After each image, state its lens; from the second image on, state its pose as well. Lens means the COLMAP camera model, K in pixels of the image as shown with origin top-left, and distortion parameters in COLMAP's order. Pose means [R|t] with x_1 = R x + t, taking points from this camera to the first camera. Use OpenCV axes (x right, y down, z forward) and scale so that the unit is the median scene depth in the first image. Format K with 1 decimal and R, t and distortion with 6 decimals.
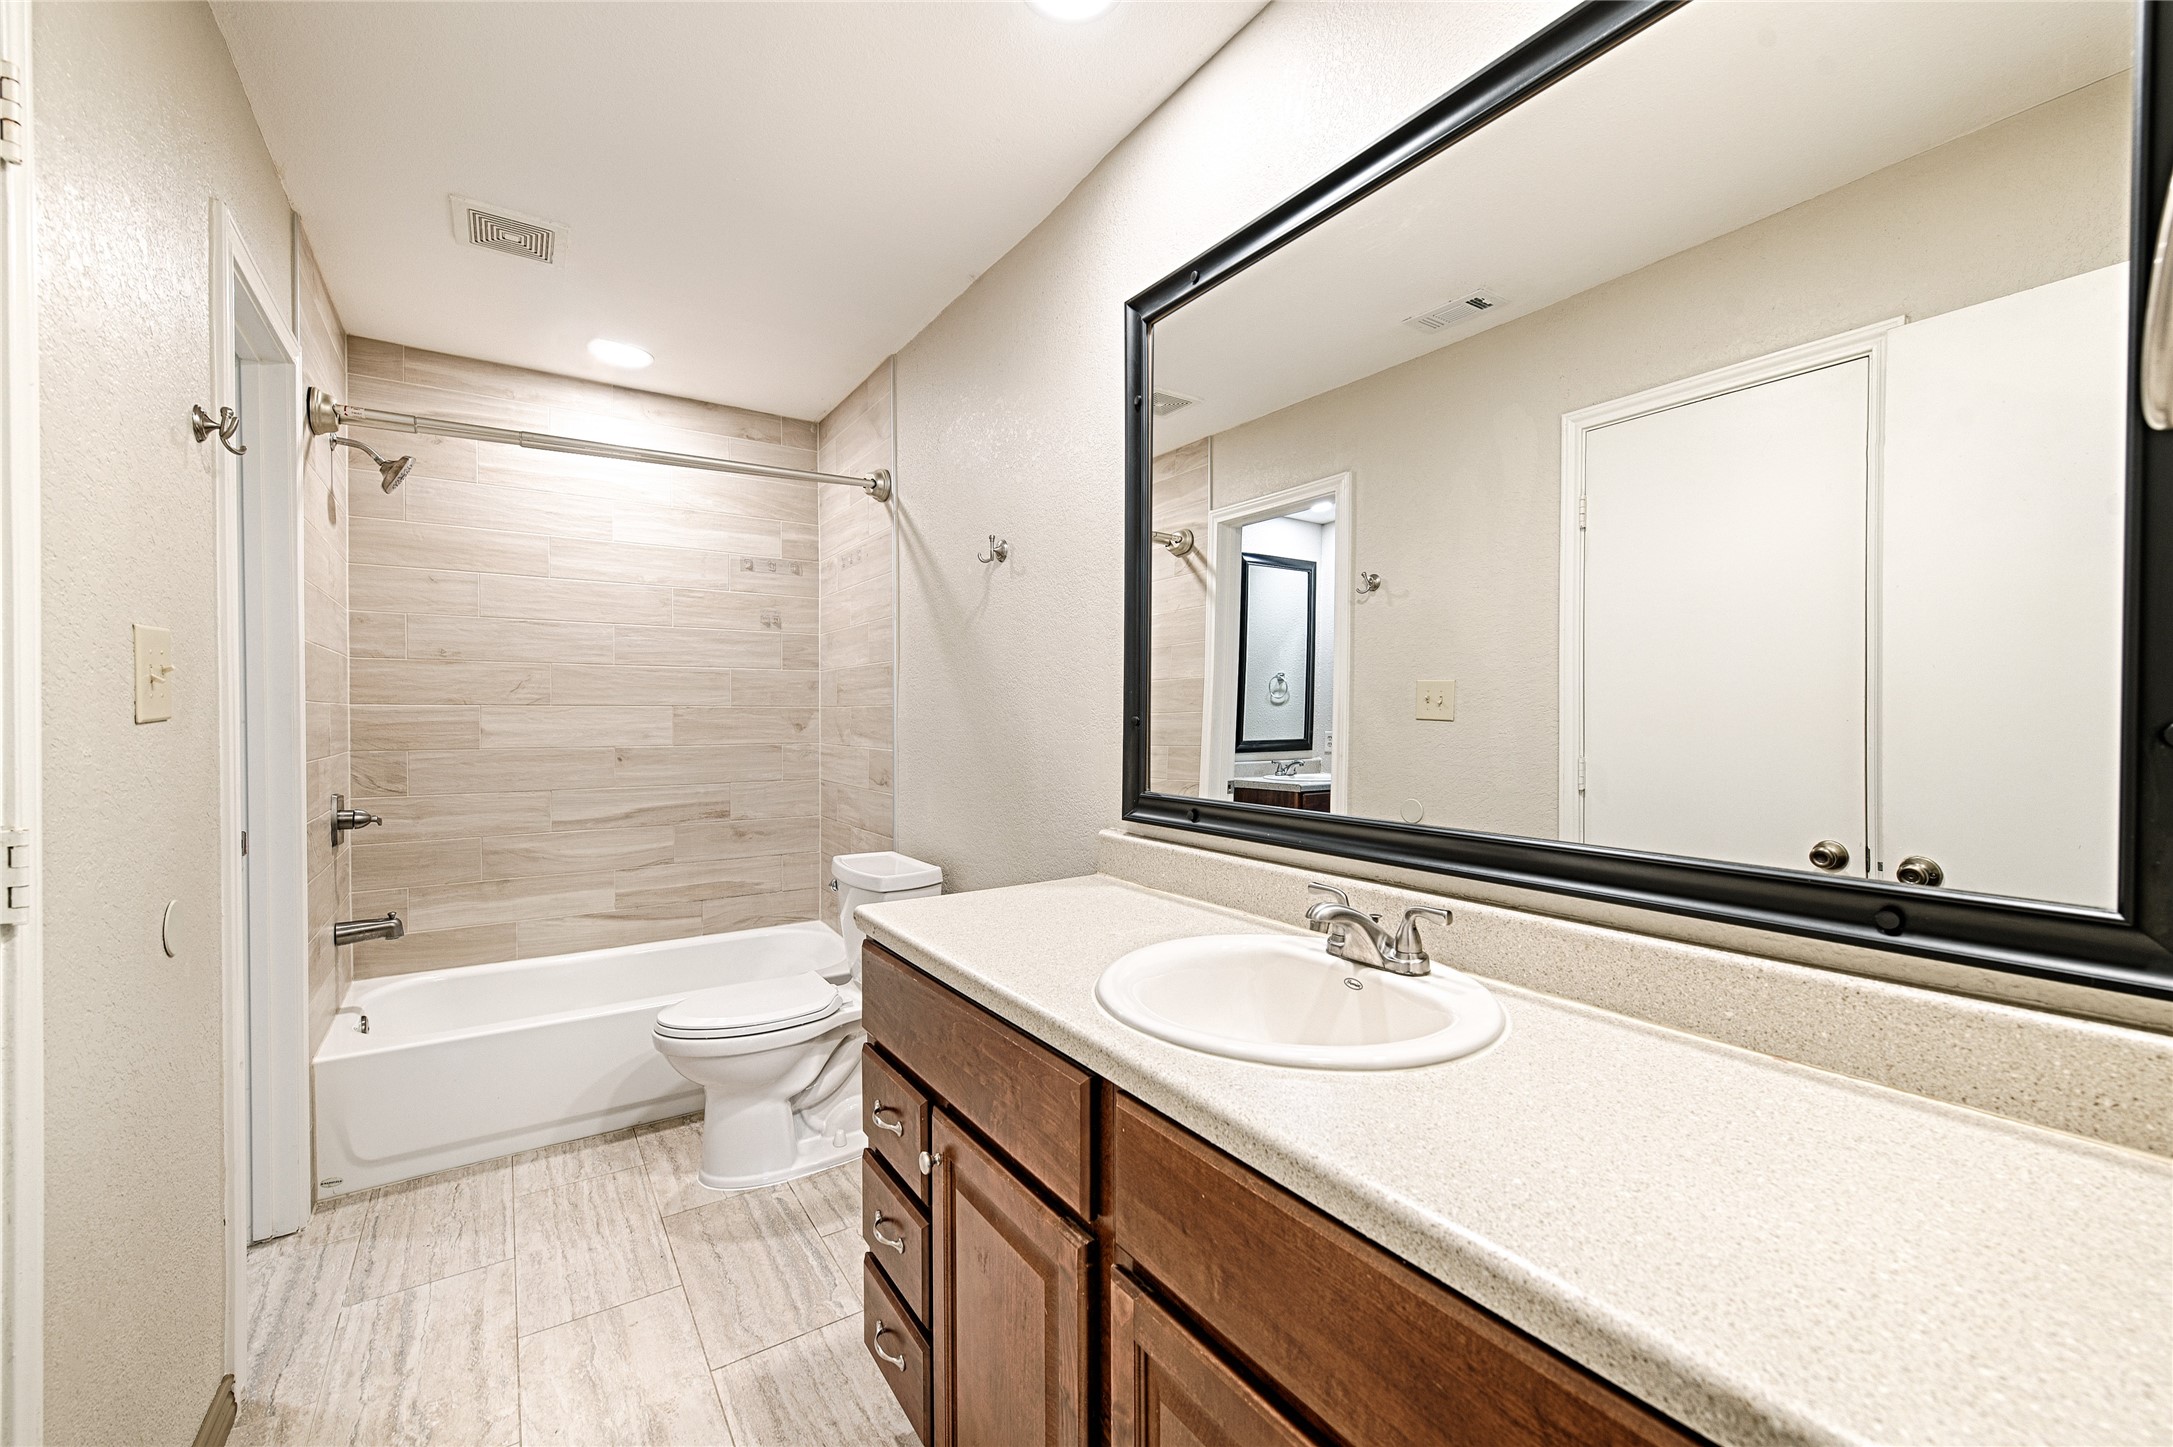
lens RADIAL K [[886.8, 0, 1092.9], [0, 886.8, 737.6], [0, 0, 1]] dist [0.003982, 0.000211]
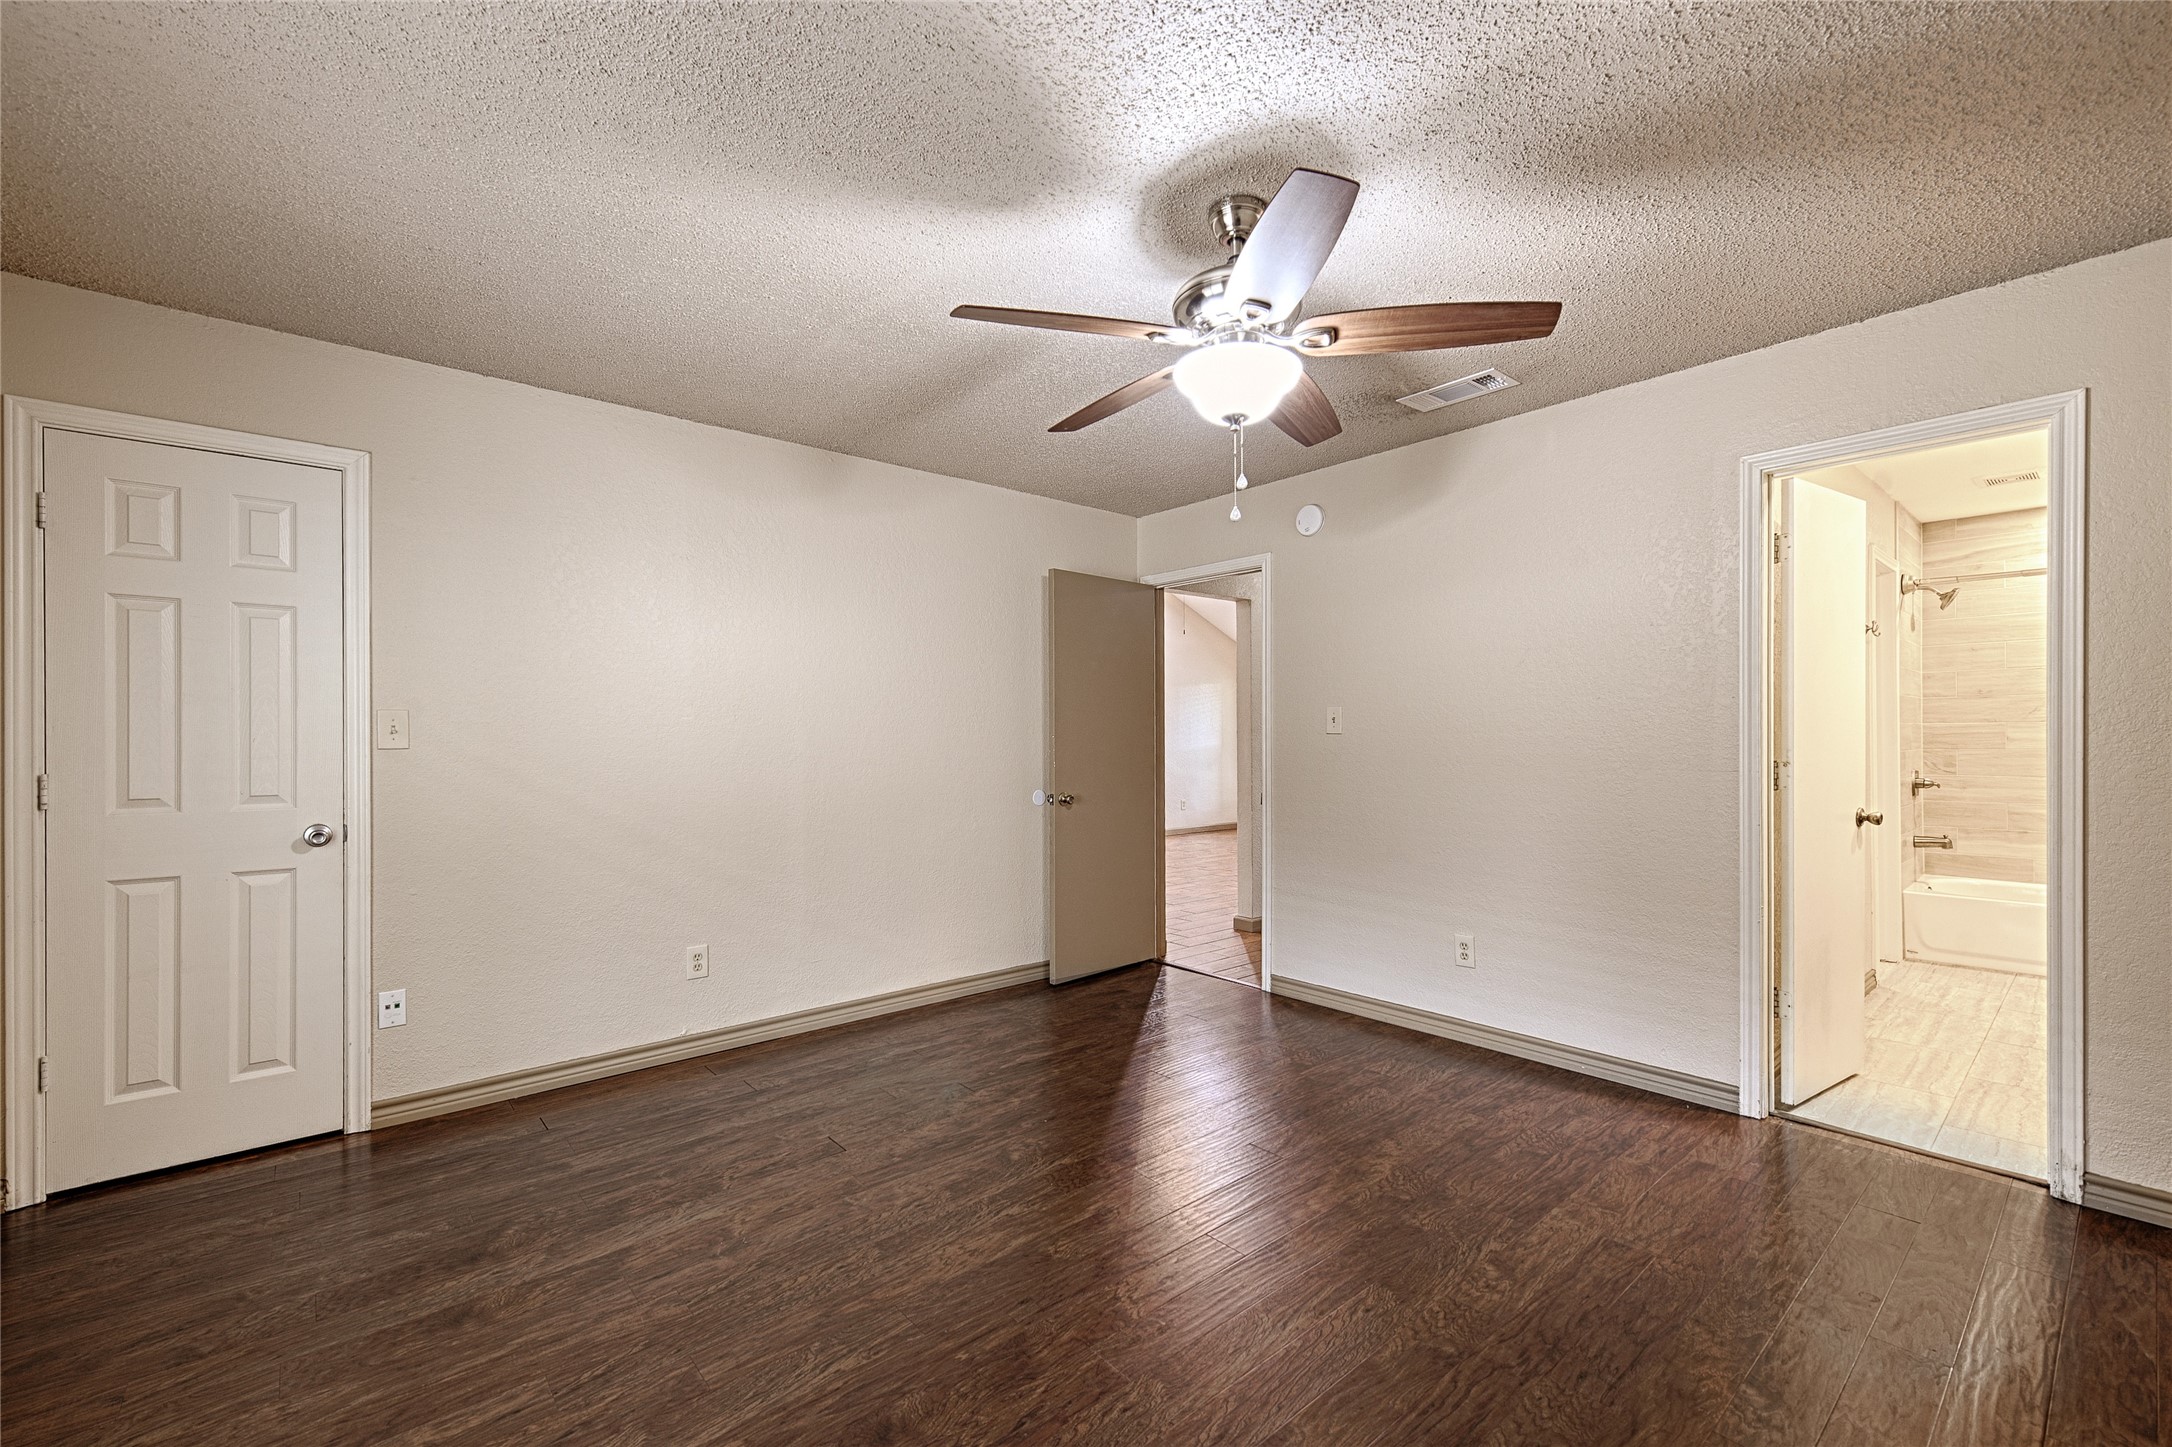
lens RADIAL K [[886.4, 0, 1092.4], [0, 886.4, 737.6], [0, 0, 1]] dist [0.003982, 0.000211]
pose [[0.121383, -0.007245, -0.992579, 0.776730], [-0.012428, 0.999884, -0.008818, 0.029438], [0.992528, 0.013406, 0.121279, -0.920188]]
